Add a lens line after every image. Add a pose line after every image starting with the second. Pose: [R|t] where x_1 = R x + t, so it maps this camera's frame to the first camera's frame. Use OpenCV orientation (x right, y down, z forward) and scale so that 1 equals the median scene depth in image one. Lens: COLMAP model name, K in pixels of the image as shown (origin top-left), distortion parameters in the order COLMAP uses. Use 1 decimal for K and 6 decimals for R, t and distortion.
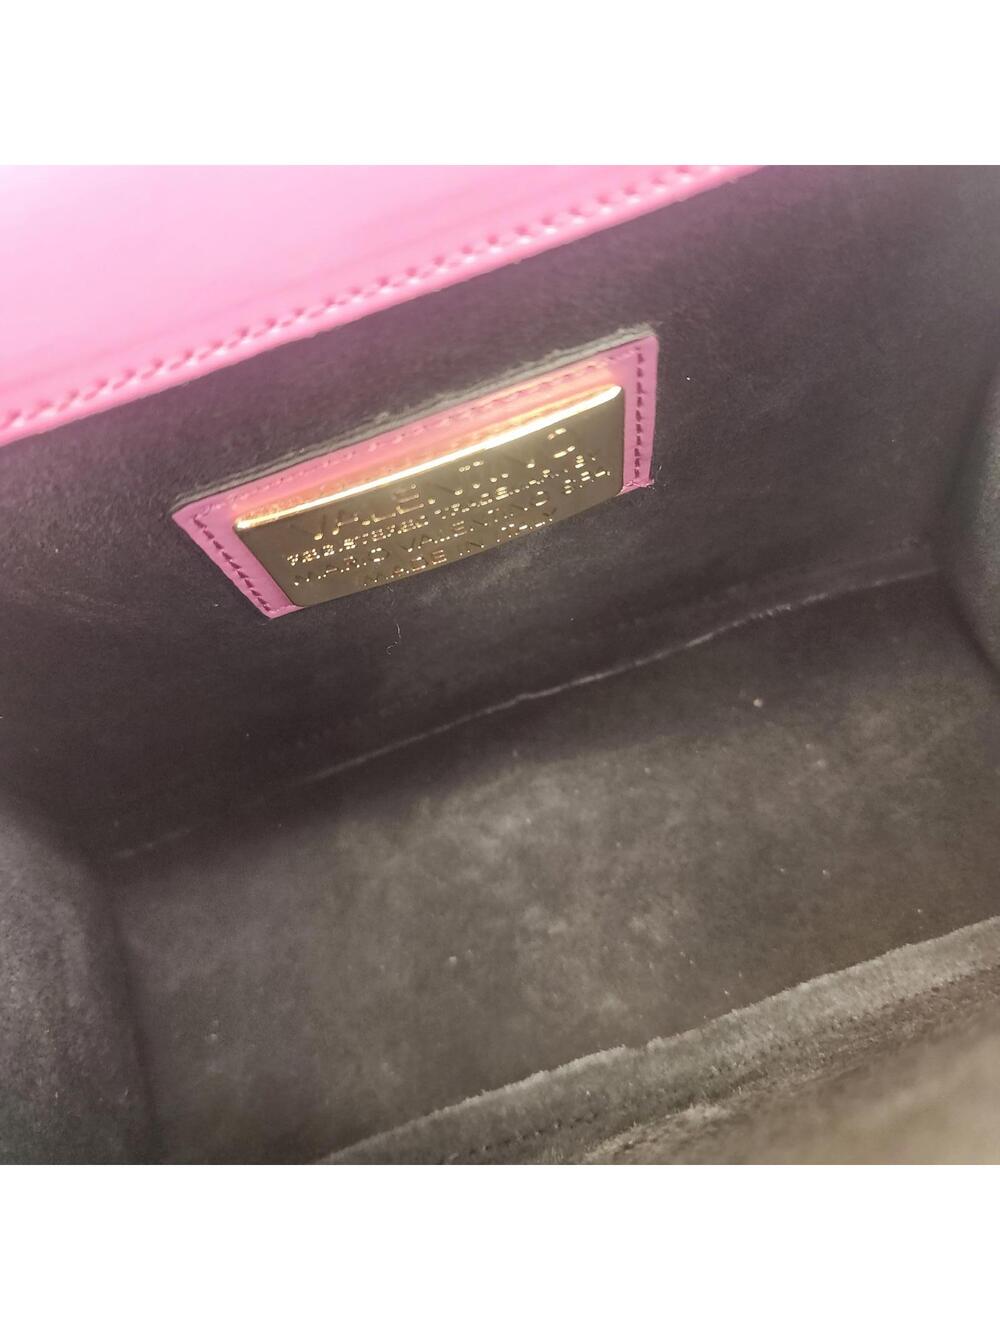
lens RADIAL K [[896.8, 0, 500.5], [0, 896.8, 664.6], [0, 0, 1]] dist [0.006579, 0.000897]
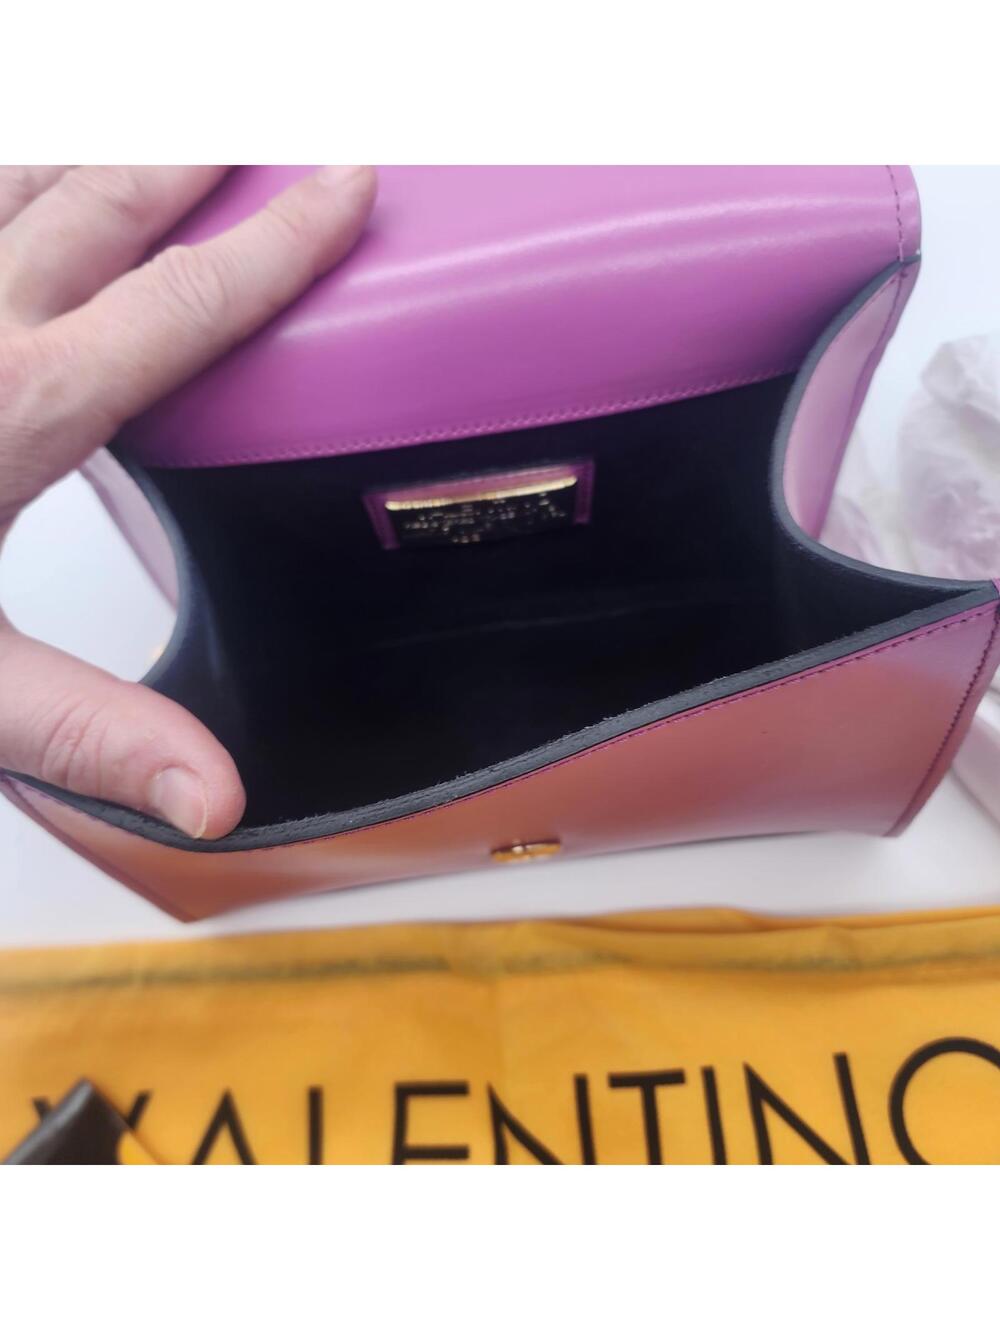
lens RADIAL K [[896.8, 0, 499.9], [0, 896.8, 665.9], [0, 0, 1]] dist [0.006579, 0.000897]
pose [[0.978627, 0.205621, 0.003126, 0.040222], [-0.205457, 0.976975, 0.057503, 0.038270], [0.008770, -0.056916, 0.998340, -1.117995]]
